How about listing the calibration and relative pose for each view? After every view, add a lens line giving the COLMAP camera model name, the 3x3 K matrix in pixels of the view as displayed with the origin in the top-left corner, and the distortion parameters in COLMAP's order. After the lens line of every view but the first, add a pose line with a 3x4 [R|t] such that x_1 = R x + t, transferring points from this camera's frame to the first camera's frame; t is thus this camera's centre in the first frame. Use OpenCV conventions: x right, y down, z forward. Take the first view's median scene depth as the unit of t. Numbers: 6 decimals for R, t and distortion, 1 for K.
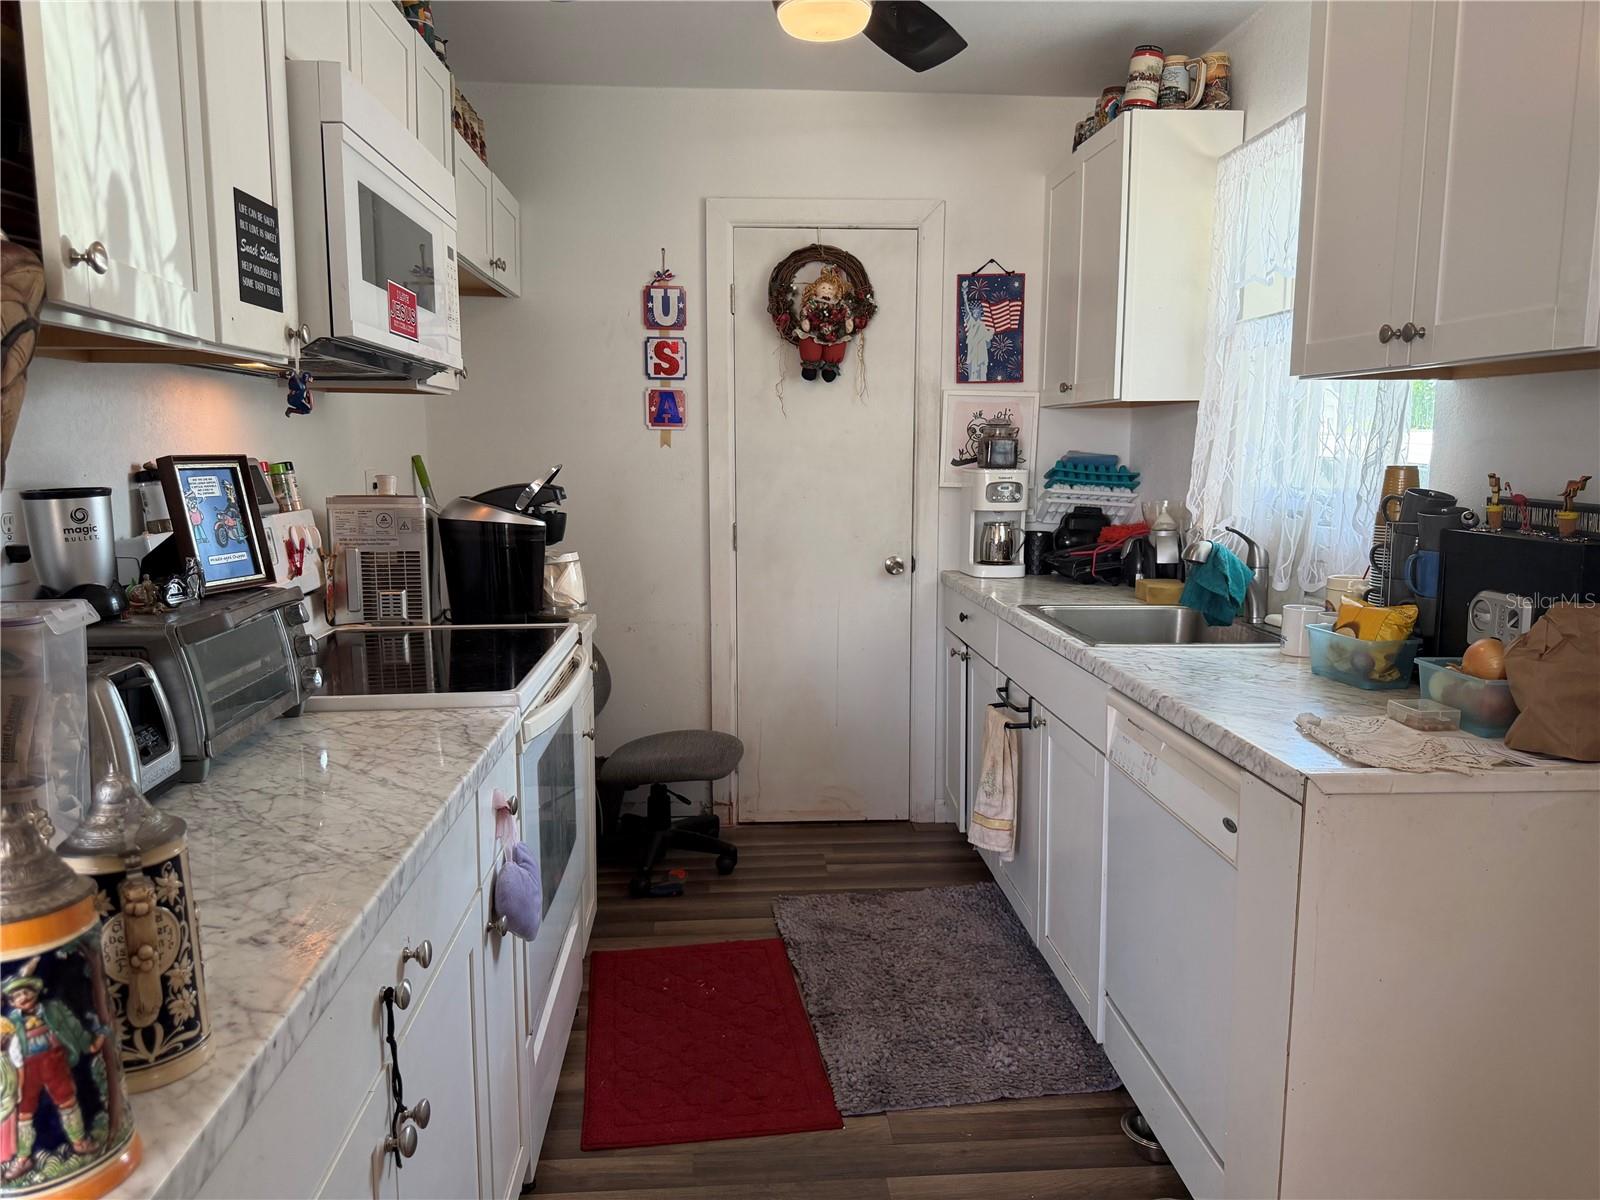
lens RADIAL K [[1144.6, 0, 810.9], [0, 1144.6, 607.0], [0, 0, 1]] dist [0.171312, -0.259806]
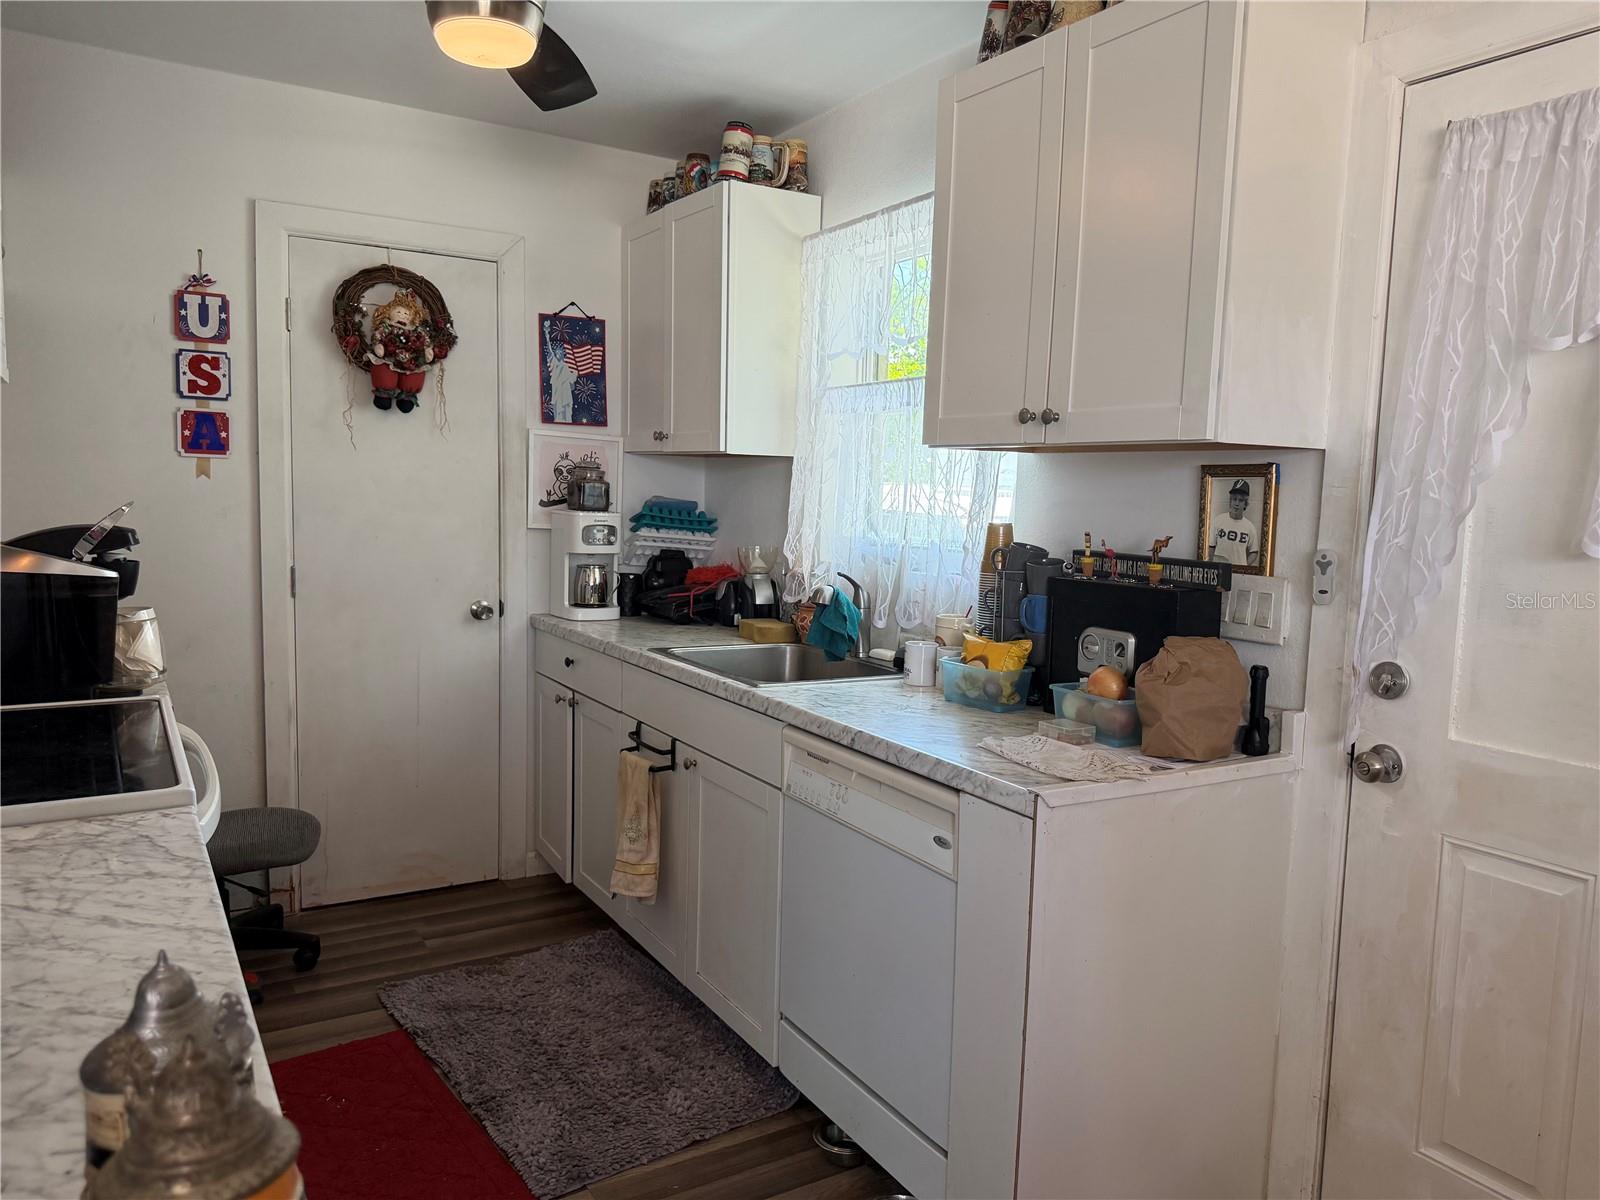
lens RADIAL K [[1147.2, 0, 799.5], [0, 1147.2, 615.3], [0, 0, 1]] dist [0.197685, -0.320987]
pose [[0.892927, -0.025969, 0.449451, -0.156721], [0.035079, 0.999313, -0.011953, -0.014445], [-0.448832, 0.026440, 0.893225, 0.033144]]
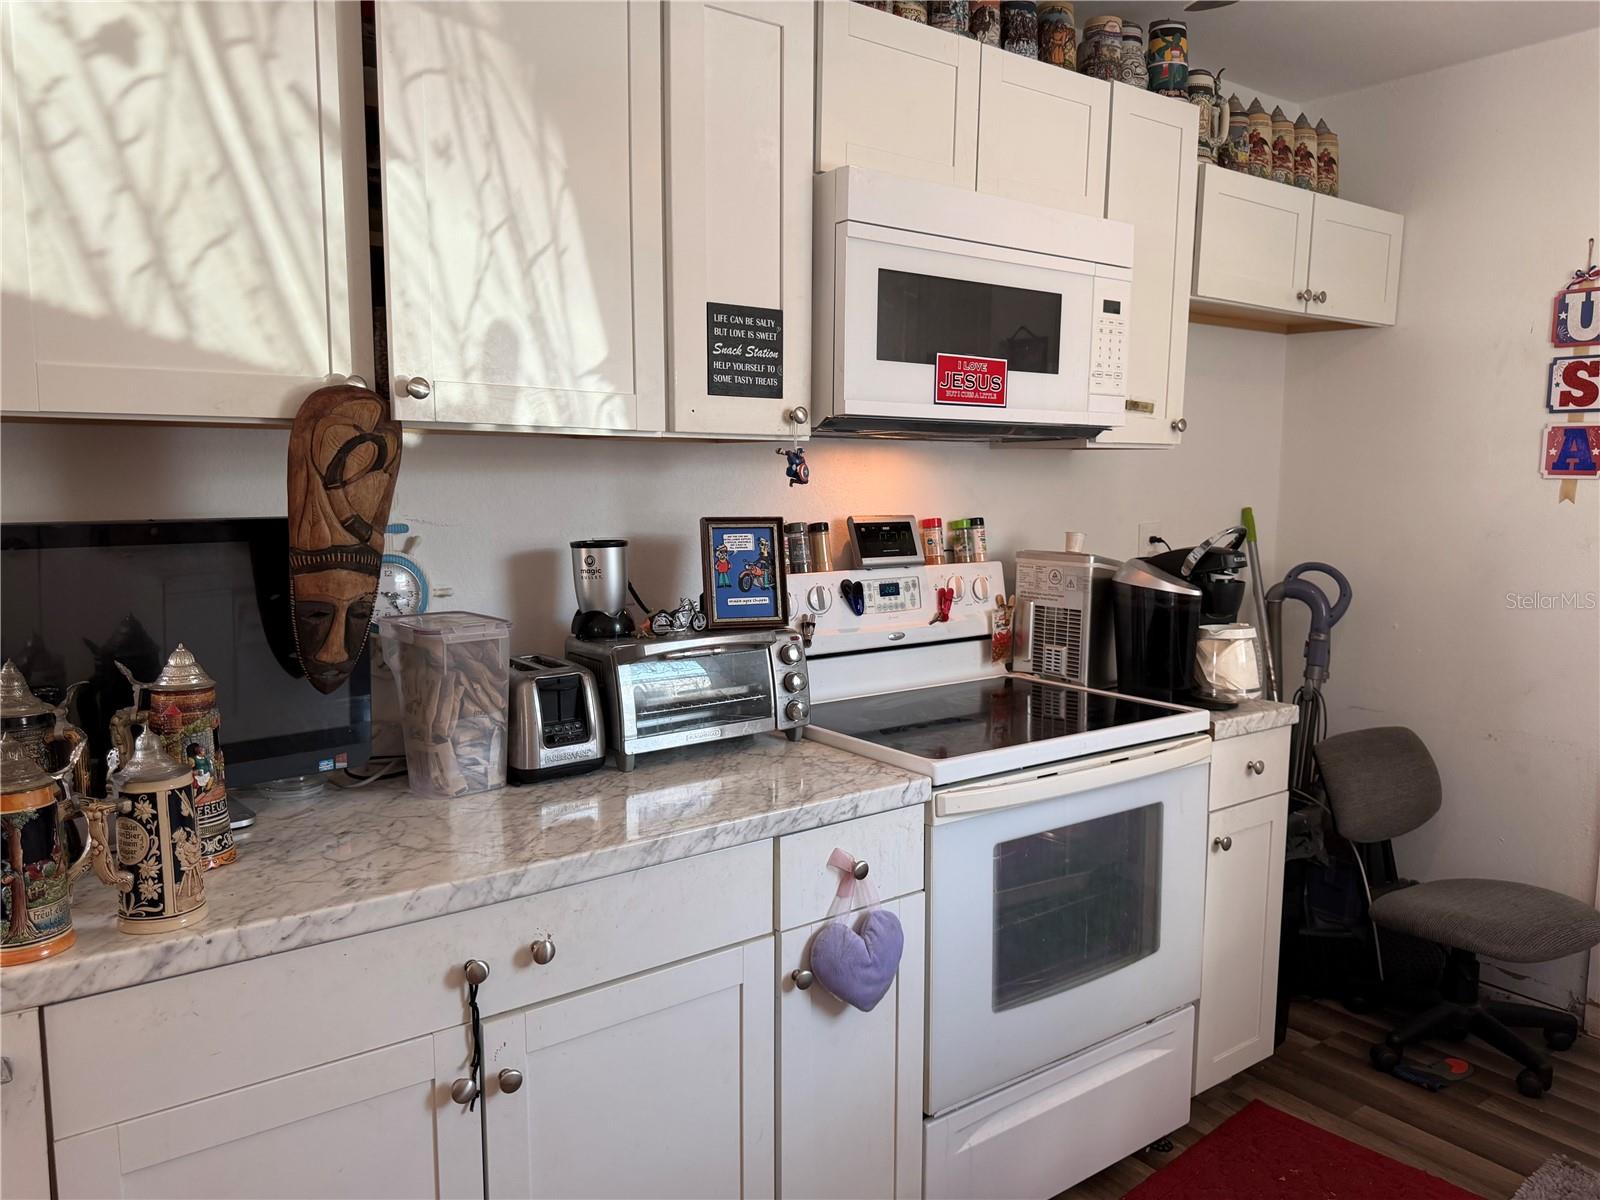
lens RADIAL K [[1152.0, 0, 798.9], [0, 1152.0, 609.6], [0, 0, 1]] dist [0.082213, -0.103220]
pose [[0.528117, 0.100378, -0.843218, 0.311175], [-0.122203, 0.991637, 0.041509, -0.050934], [0.840333, 0.081122, 0.535967, 0.230906]]
